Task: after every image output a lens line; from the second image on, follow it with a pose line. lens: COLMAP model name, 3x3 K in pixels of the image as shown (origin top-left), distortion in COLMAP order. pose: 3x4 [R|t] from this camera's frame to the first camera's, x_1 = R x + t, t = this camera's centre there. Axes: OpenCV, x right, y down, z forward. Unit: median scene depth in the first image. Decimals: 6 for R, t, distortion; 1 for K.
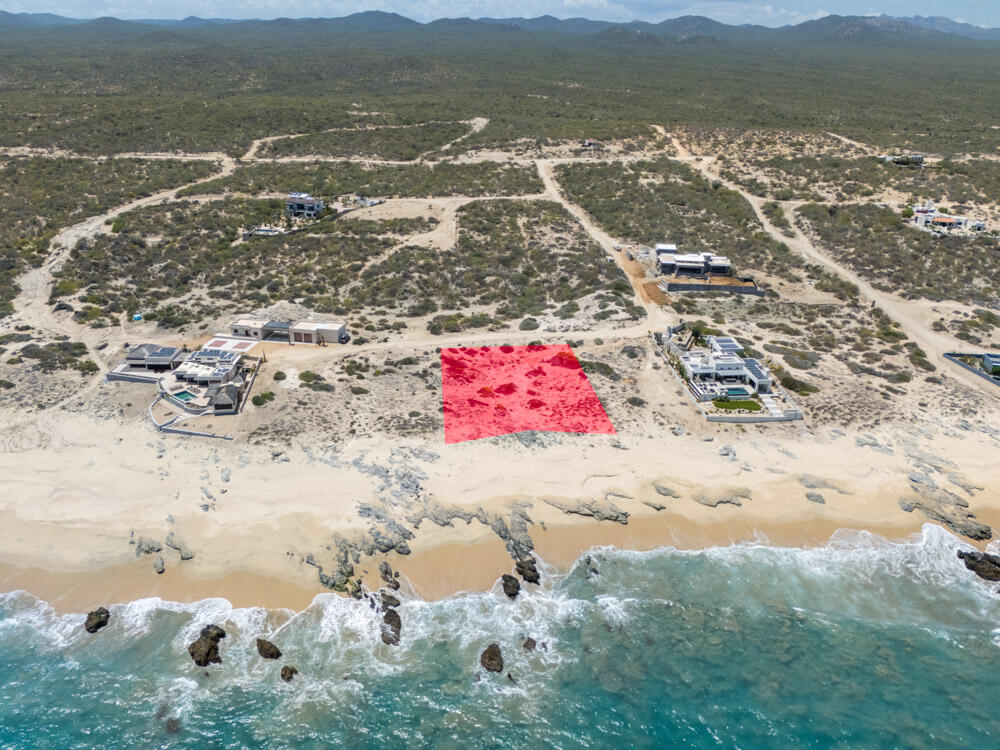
lens RADIAL K [[729.7, 0, 500.0], [0, 729.7, 375.0], [0, 0, 1]] dist [0.091272, -0.081113]
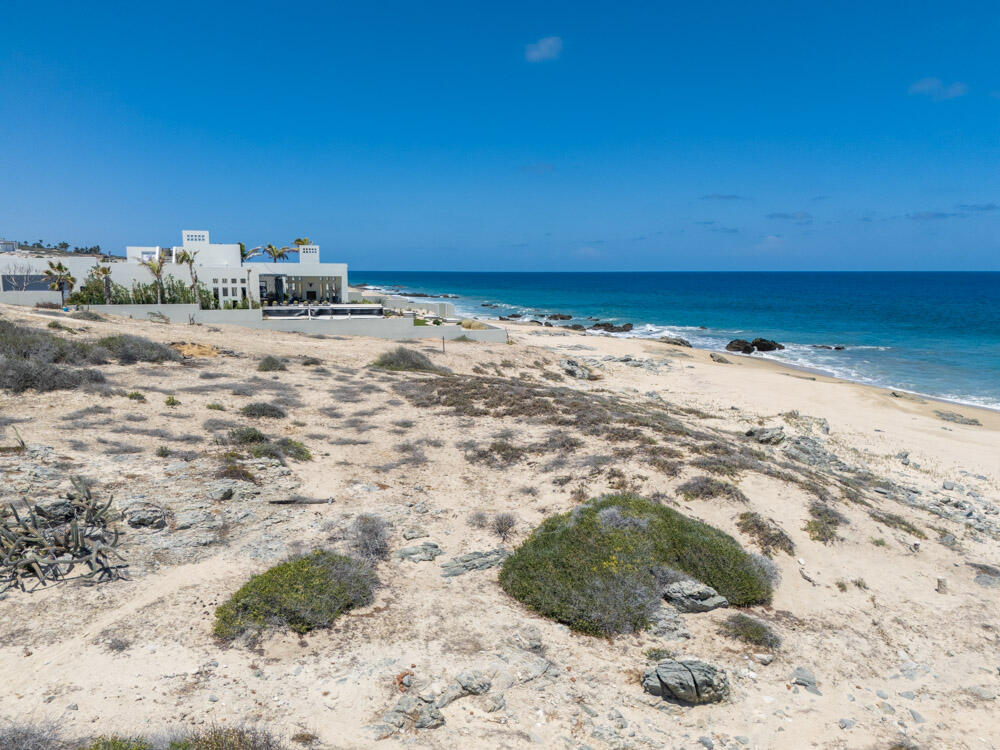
lens RADIAL K [[734.1, 0, 500.0], [0, 734.1, 375.0], [0, 0, 1]] dist [0.076495, -0.072592]
pose [[-0.229715, -0.159758, 0.960056, -0.017891], [0.381055, 0.892923, 0.239763, -0.001221], [-0.895560, 0.420911, -0.144241, 0.880888]]
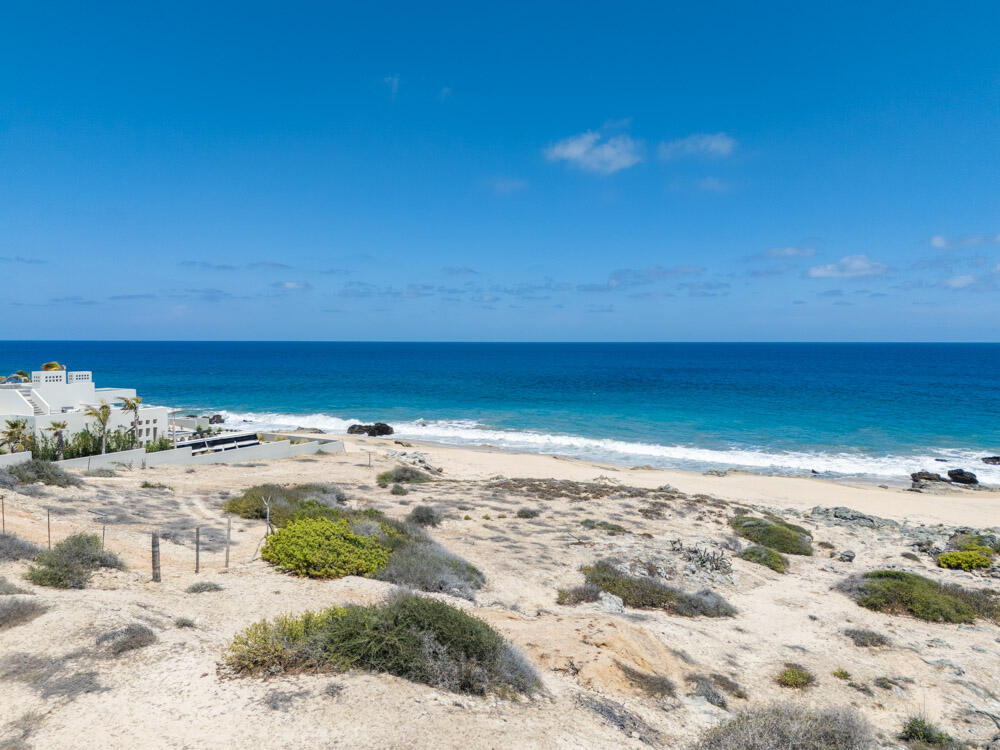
lens RADIAL K [[729.7, 0, 500.0], [0, 729.7, 375.0], [0, 0, 1]] dist [0.091272, -0.081113]
pose [[-0.836562, -0.049868, 0.545599, -0.000549], [0.199130, 0.900067, 0.387592, -0.090657], [-0.510404, 0.432890, -0.743031, 1.027877]]
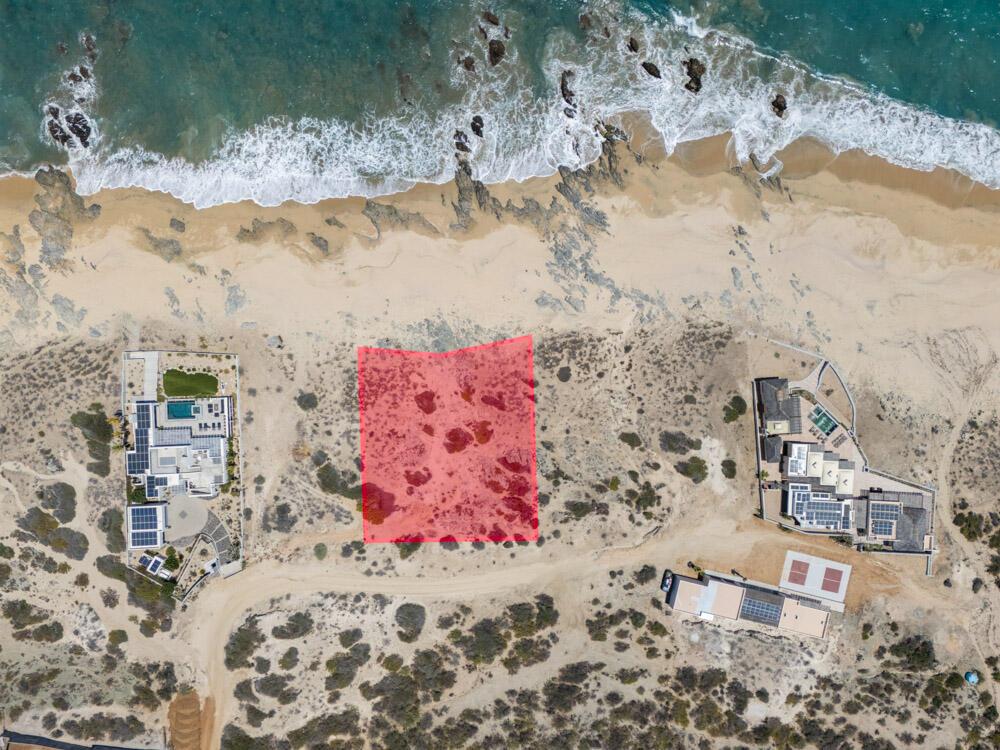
lens RADIAL K [[734.1, 0, 500.0], [0, 734.1, 375.0], [0, 0, 1]] dist [0.076495, -0.072592]
pose [[-0.996792, -0.068142, -0.041973, 0.000547], [-0.010302, -0.410843, 0.911648, -0.643458], [-0.079366, 0.909156, 0.408823, 0.527287]]
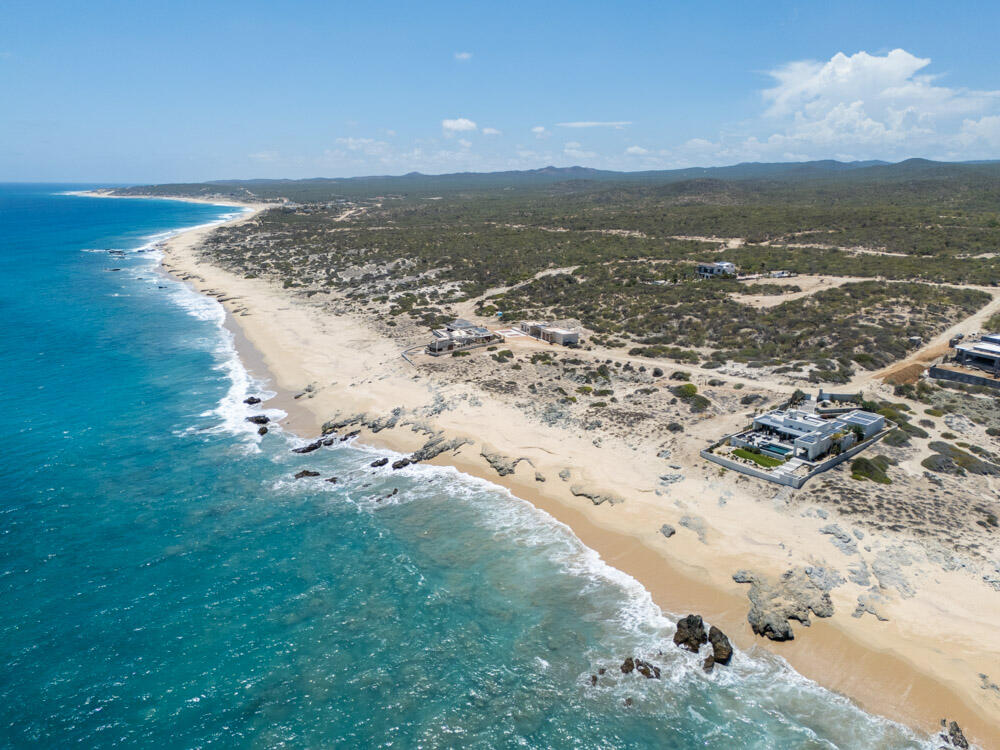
lens RADIAL K [[734.1, 0, 500.0], [0, 734.1, 375.0], [0, 0, 1]] dist [0.076495, -0.072592]
pose [[0.567644, 0.191402, -0.800716, 0.714247], [-0.325393, 0.945568, -0.004650, 0.043802], [0.756241, 0.263187, 0.599026, 0.198695]]
